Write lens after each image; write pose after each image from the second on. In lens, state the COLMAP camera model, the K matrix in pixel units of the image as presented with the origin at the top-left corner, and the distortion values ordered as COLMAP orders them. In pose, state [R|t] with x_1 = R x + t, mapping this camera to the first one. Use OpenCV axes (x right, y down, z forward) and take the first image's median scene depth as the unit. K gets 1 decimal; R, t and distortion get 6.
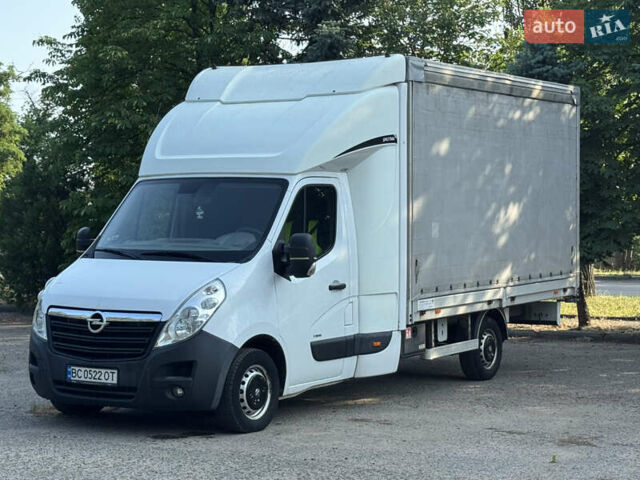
lens RADIAL K [[1265.8, 0, 322.5], [0, 1265.8, 241.3], [0, 0, 1]] dist [0.114829, 0.000000]
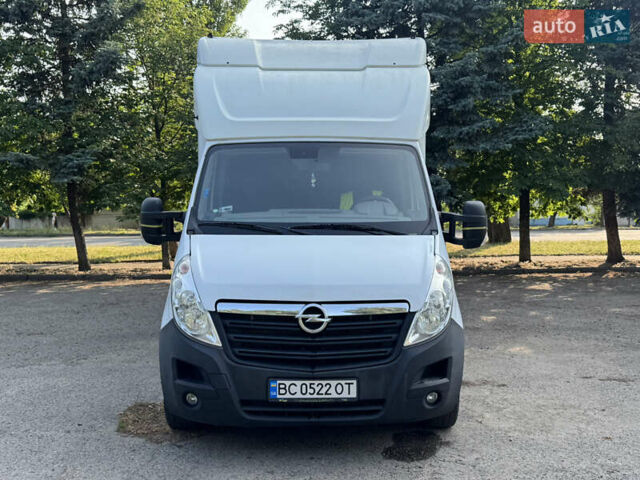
lens RADIAL K [[646.8, 0, 322.3], [0, 646.8, 253.2], [0, 0, 1]] dist [0.065420, 0.000000]
pose [[0.845104, -0.044078, 0.532782, -0.341470], [0.014062, 0.998083, 0.060269, 0.001514], [-0.534417, -0.043442, 0.844104, 0.611585]]
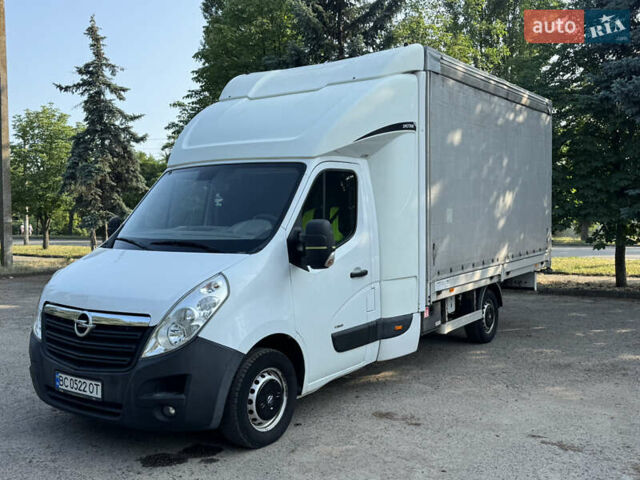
lens RADIAL K [[613.6, 0, 314.8], [0, 613.6, 242.0], [0, 0, 1]] dist [0.073551, 0.000000]
pose [[0.998163, -0.010507, -0.059660, 0.006275], [0.012144, 0.999558, 0.027148, -0.002064], [0.059348, -0.027823, 0.997850, 0.531211]]
